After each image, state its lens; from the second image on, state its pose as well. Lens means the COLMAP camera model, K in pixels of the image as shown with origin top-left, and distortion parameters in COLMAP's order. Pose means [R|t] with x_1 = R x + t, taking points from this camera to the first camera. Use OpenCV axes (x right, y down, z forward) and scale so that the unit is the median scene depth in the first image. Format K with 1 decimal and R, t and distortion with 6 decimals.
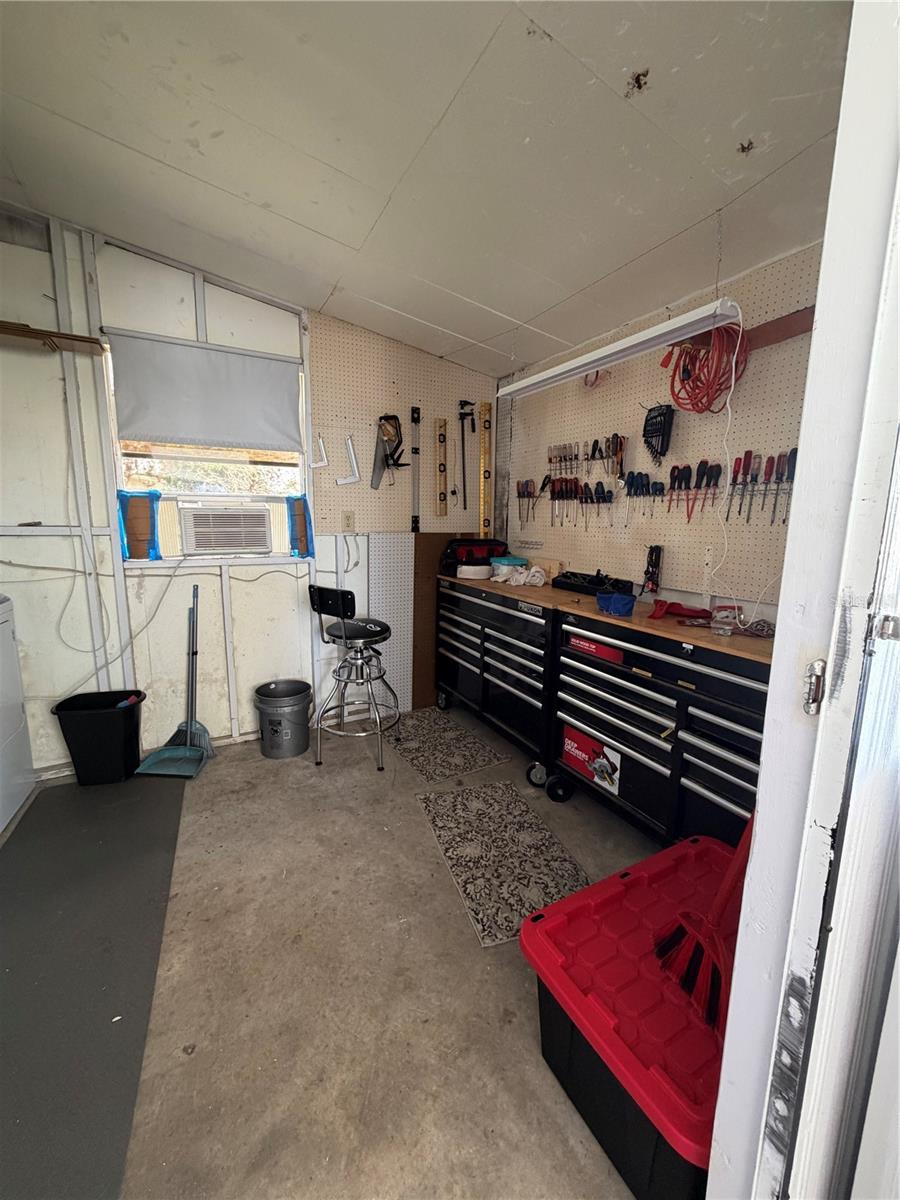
lens RADIAL K [[478.4, 0, 451.0], [0, 478.4, 595.9], [0, 0, 1]] dist [-0.000375, -0.000106]
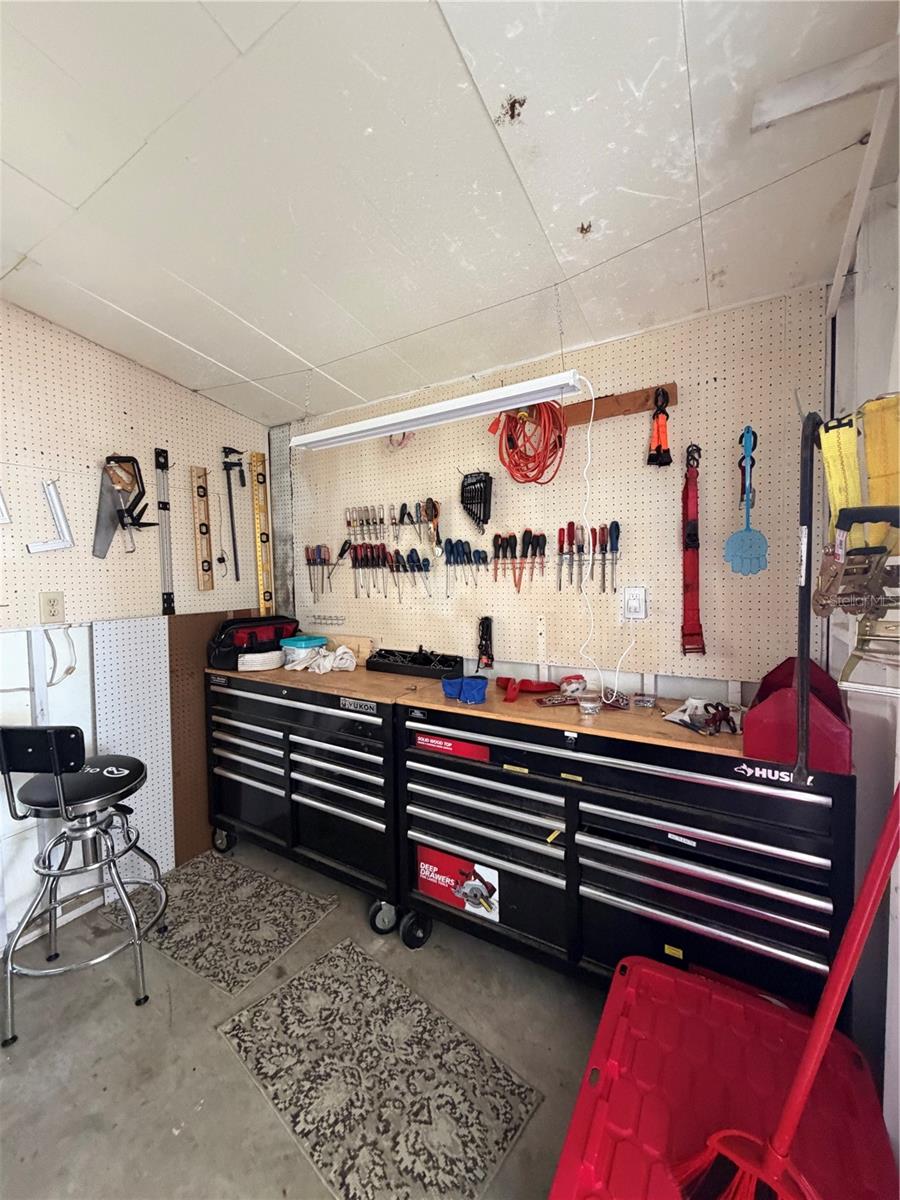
lens RADIAL K [[478.4, 0, 451.0], [0, 478.4, 595.9], [0, 0, 1]] dist [-0.000375, -0.000106]
pose [[0.861000, -0.052668, 0.505870, -0.095226], [0.111041, 0.990095, -0.085912, -0.068657], [-0.496335, 0.130143, 0.858321, 0.212281]]
